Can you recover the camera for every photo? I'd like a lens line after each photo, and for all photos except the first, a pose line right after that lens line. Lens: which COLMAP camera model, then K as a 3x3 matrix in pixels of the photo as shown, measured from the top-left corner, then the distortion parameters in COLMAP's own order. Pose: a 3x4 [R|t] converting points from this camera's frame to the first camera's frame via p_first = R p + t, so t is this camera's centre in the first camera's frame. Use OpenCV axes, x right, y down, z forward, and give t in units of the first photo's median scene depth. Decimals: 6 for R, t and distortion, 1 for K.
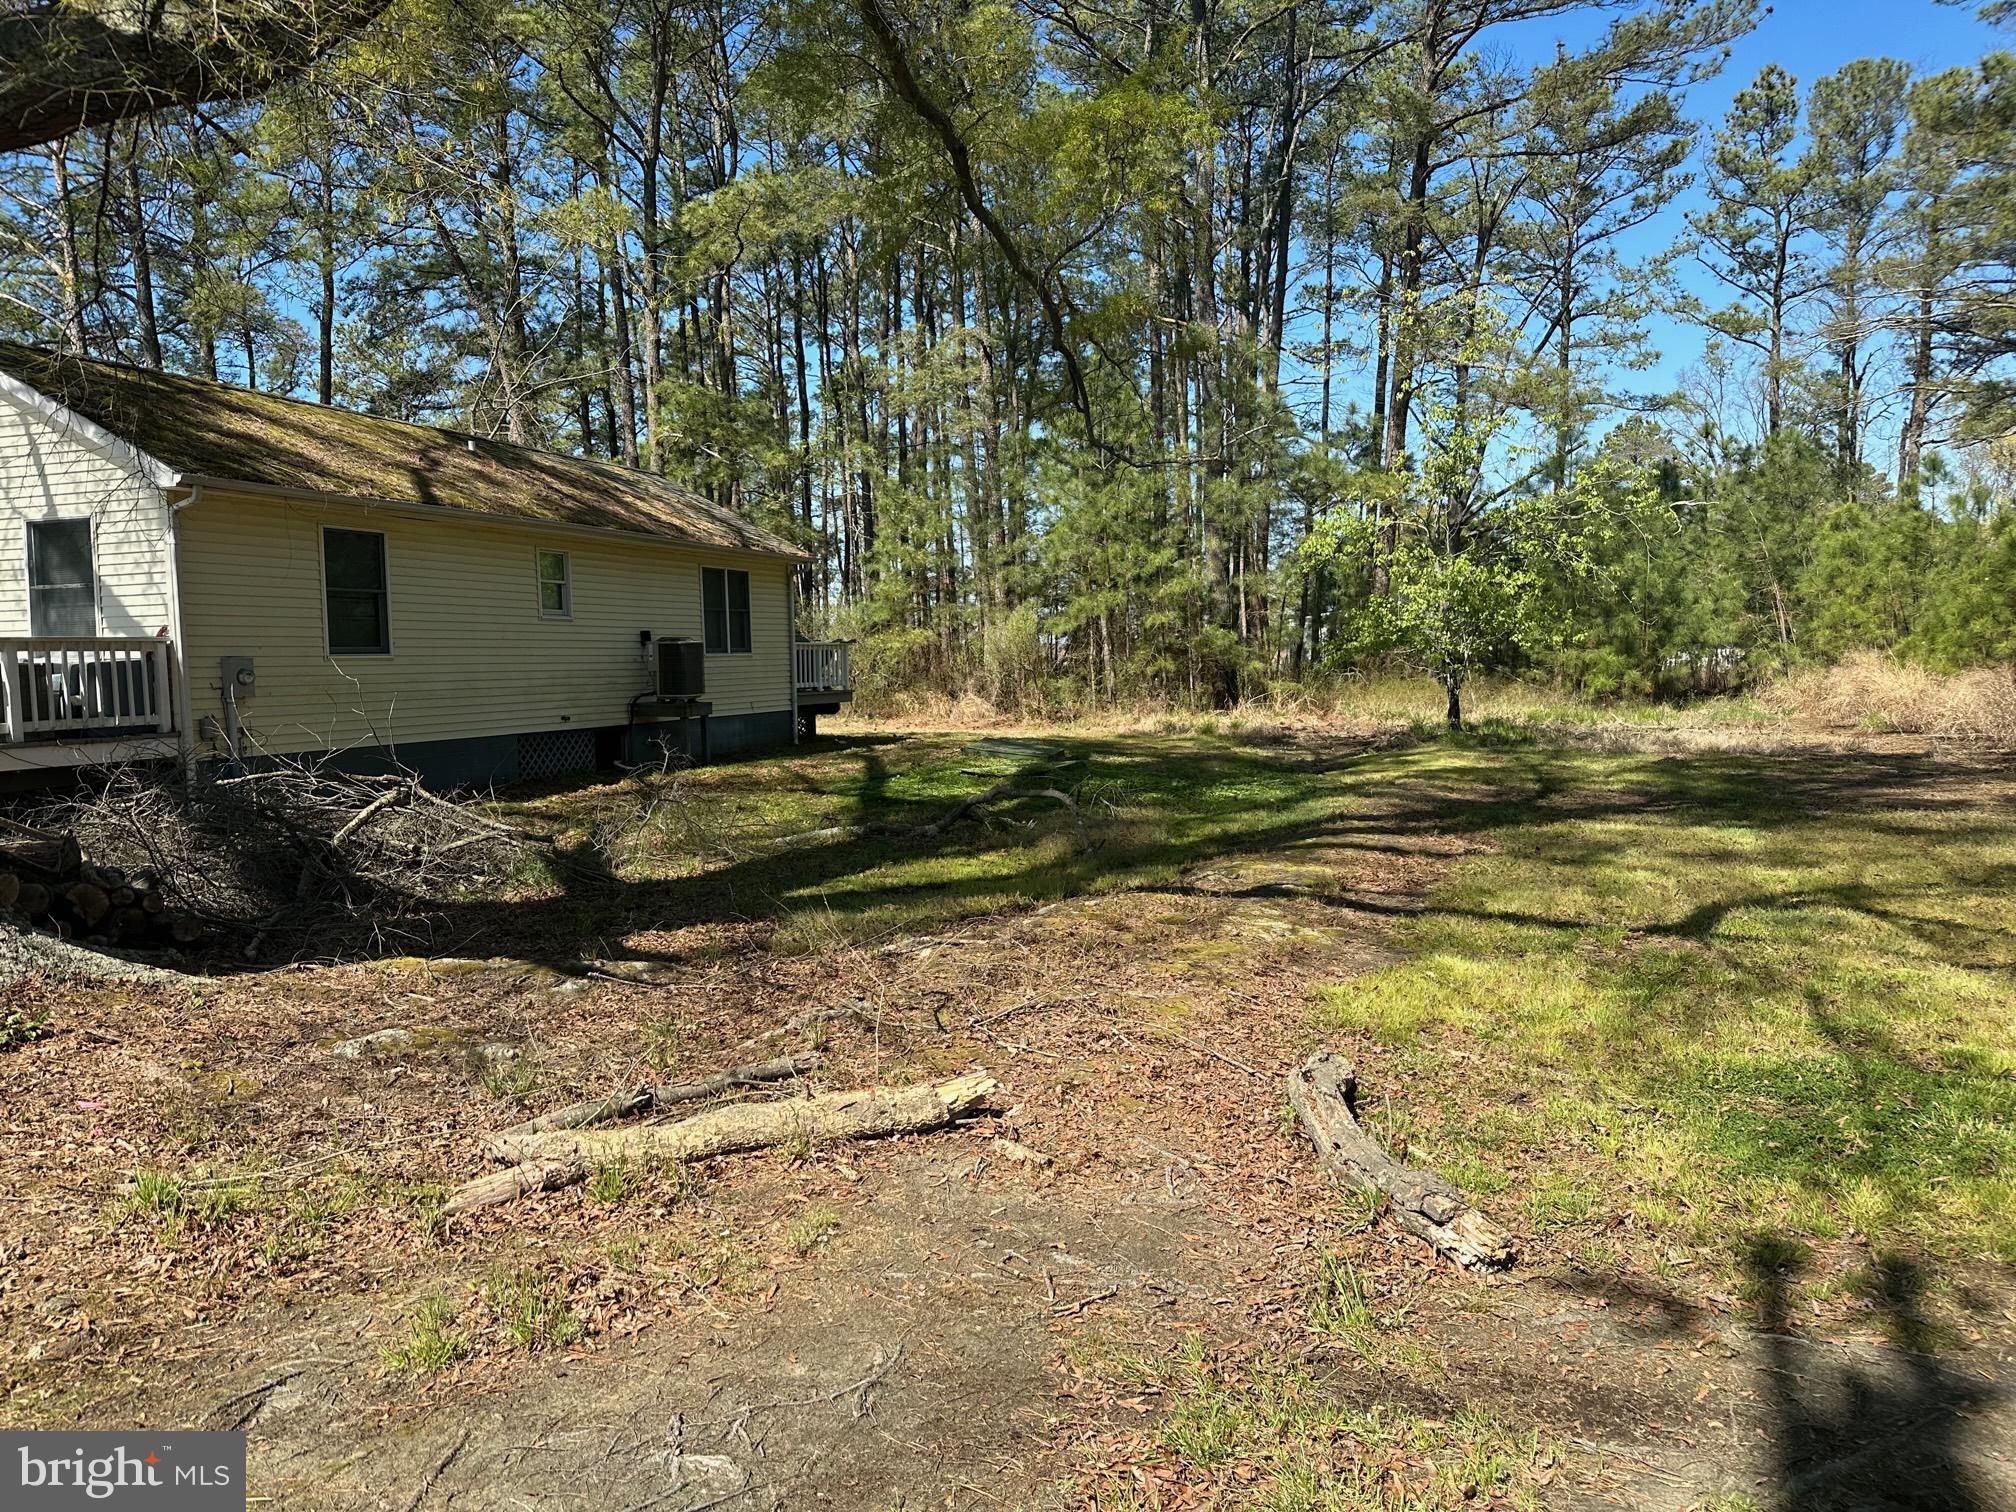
lens RADIAL K [[1443.0, 0, 1008.0], [0, 1443.0, 756.0], [0, 0, 1]] dist [0.101921, -0.126537]
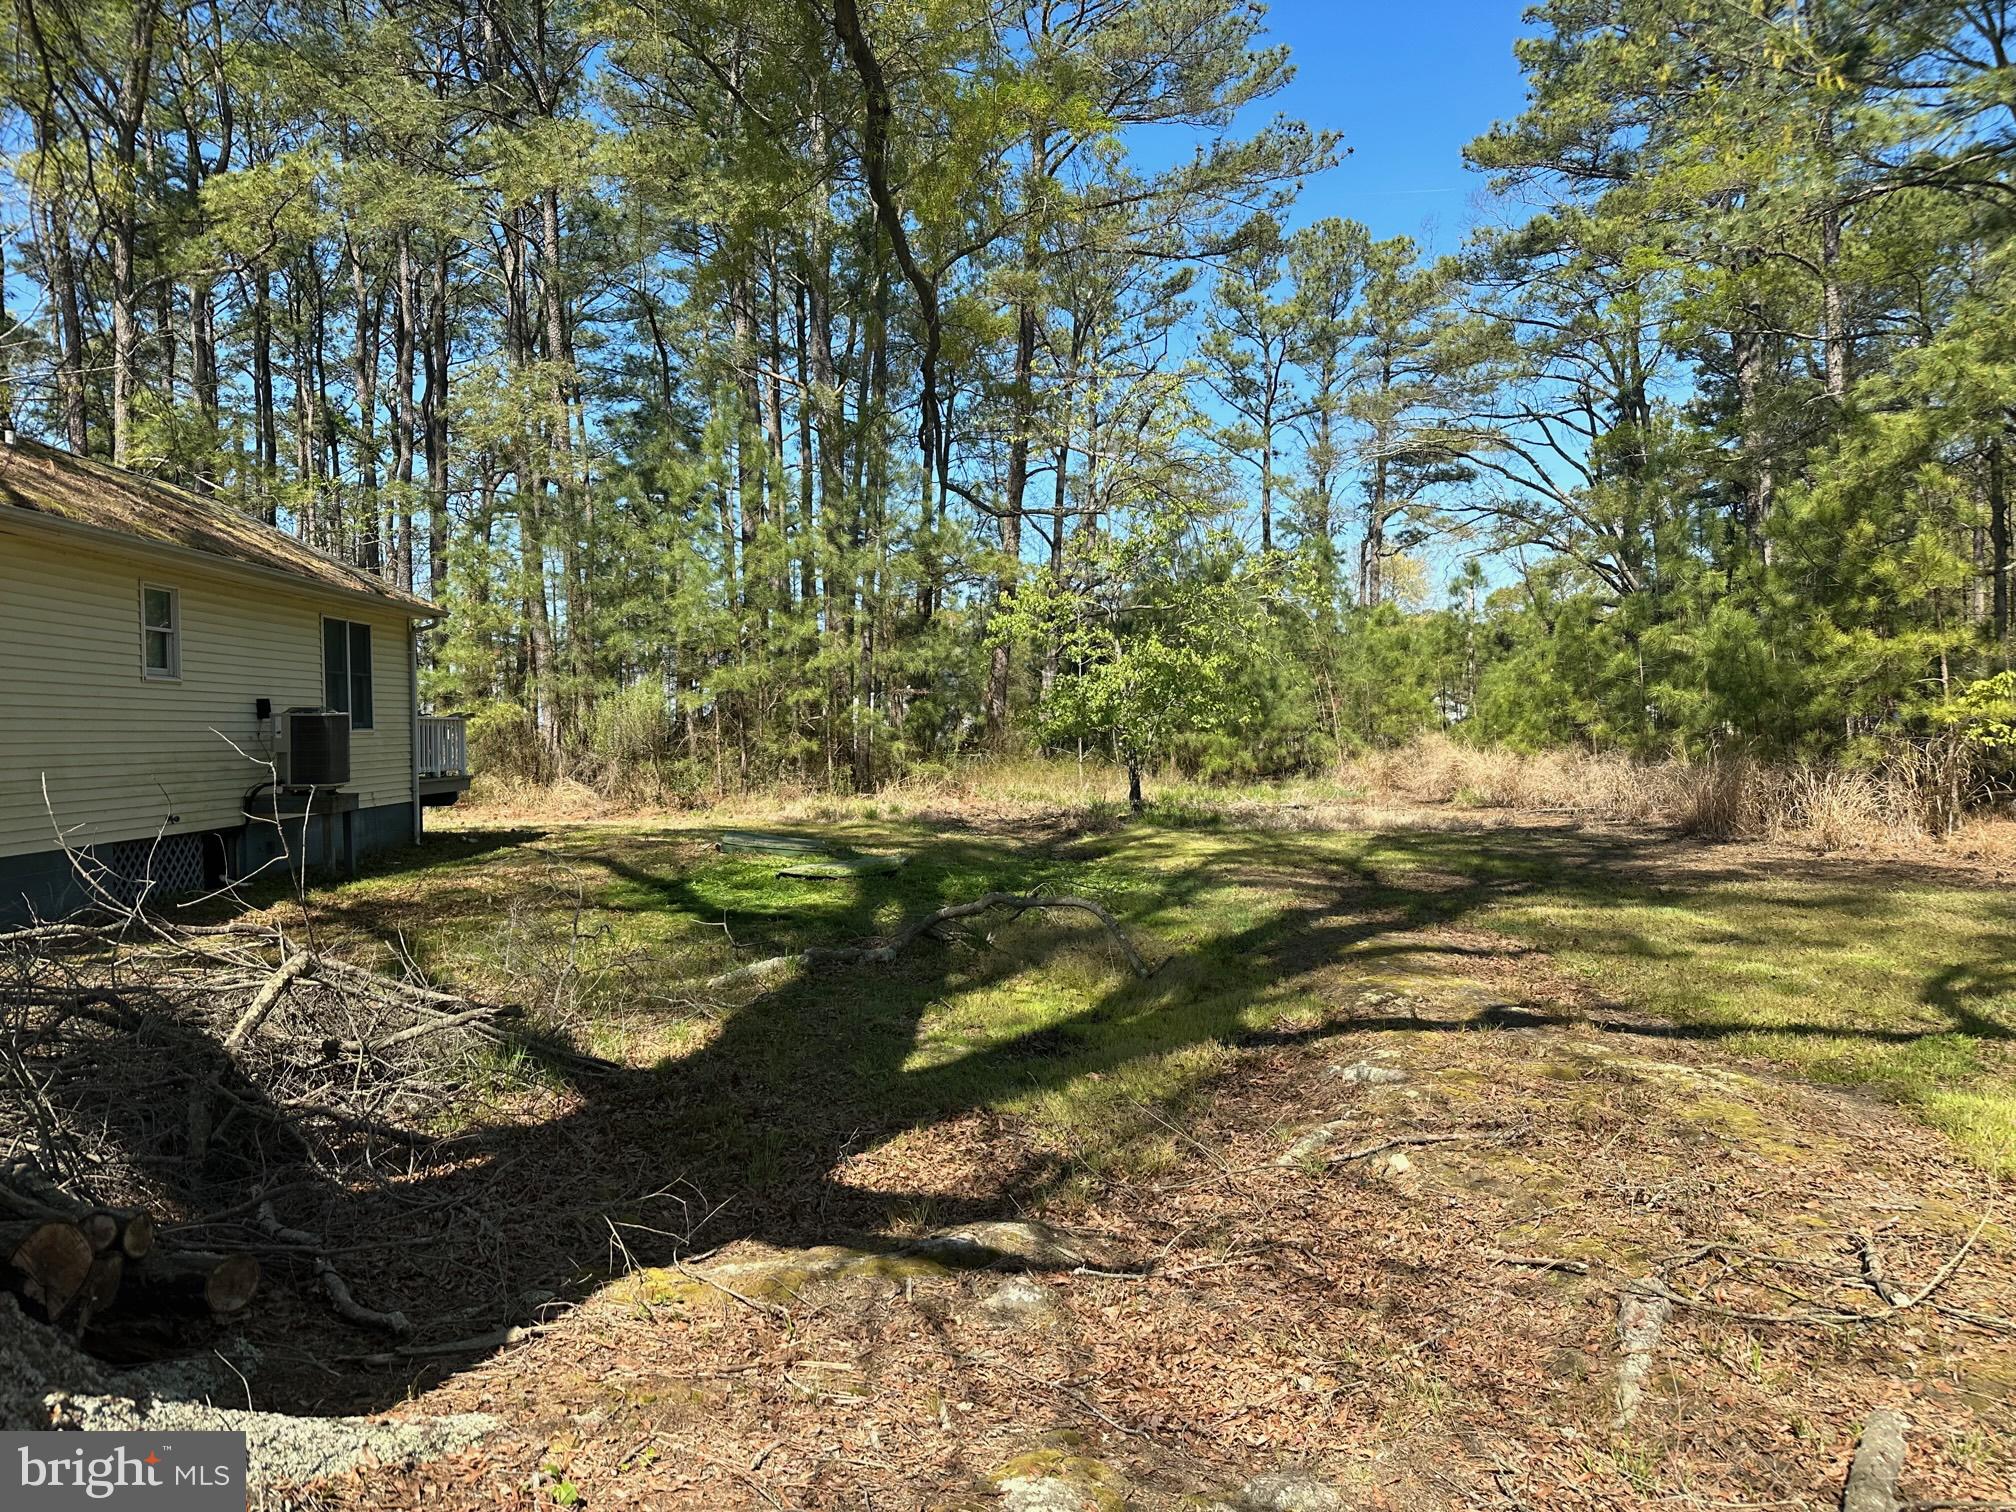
lens RADIAL K [[1443.0, 0, 1008.0], [0, 1443.0, 756.0], [0, 0, 1]] dist [0.101921, -0.126537]
pose [[0.926490, -0.003204, 0.376307, -0.116387], [0.024834, 0.998305, -0.052644, -0.004777], [-0.375500, 0.058119, 0.924998, 0.101463]]
